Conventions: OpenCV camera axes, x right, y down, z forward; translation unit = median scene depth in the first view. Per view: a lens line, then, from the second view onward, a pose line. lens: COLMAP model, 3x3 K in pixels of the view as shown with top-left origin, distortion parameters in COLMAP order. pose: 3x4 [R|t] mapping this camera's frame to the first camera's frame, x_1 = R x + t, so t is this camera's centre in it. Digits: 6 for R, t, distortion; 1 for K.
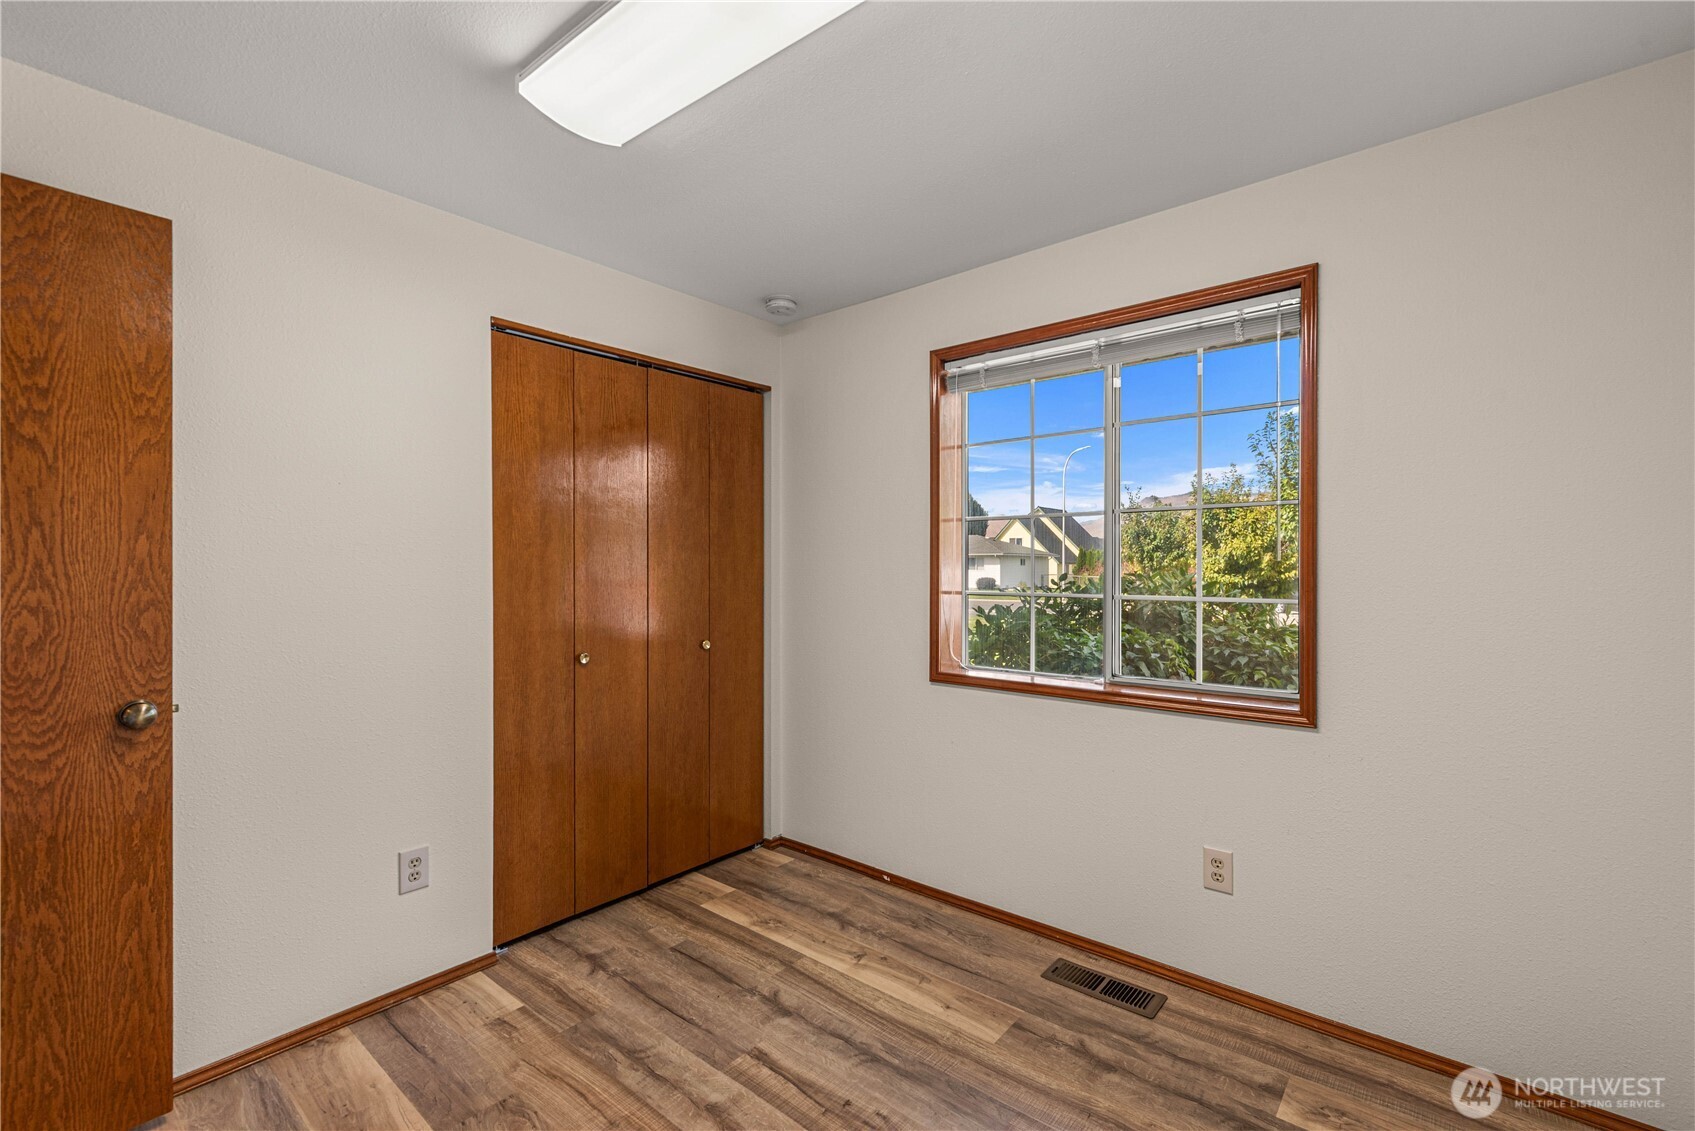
lens RADIAL K [[744.3, 0, 861.4], [0, 744.3, 558.0], [0, 0, 1]] dist [0.001532, 0.000116]
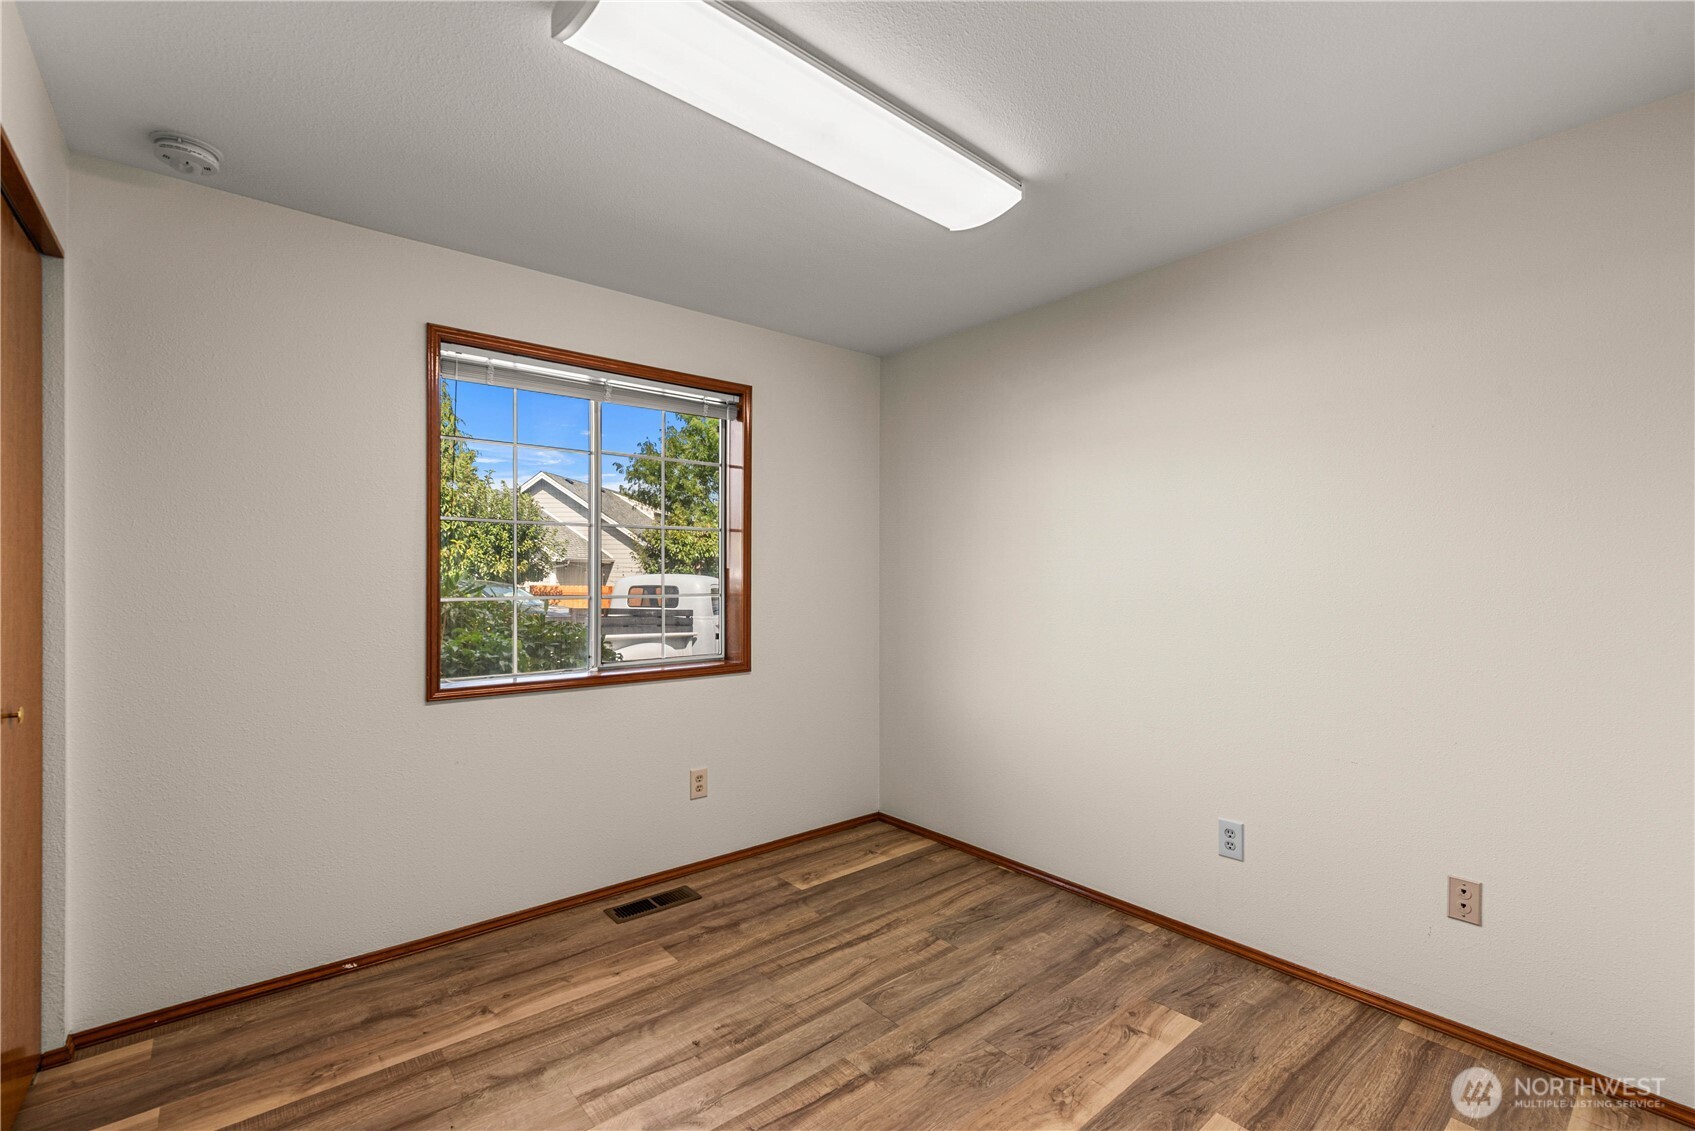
lens RADIAL K [[744.3, 0, 854.4], [0, 744.3, 562.0], [0, 0, 1]] dist [0.001532, 0.000116]
pose [[0.167142, 0.021961, 0.985688, -0.865149], [-0.008824, 0.999745, -0.020777, 0.020519], [-0.985893, -0.005225, 0.167294, 0.454374]]
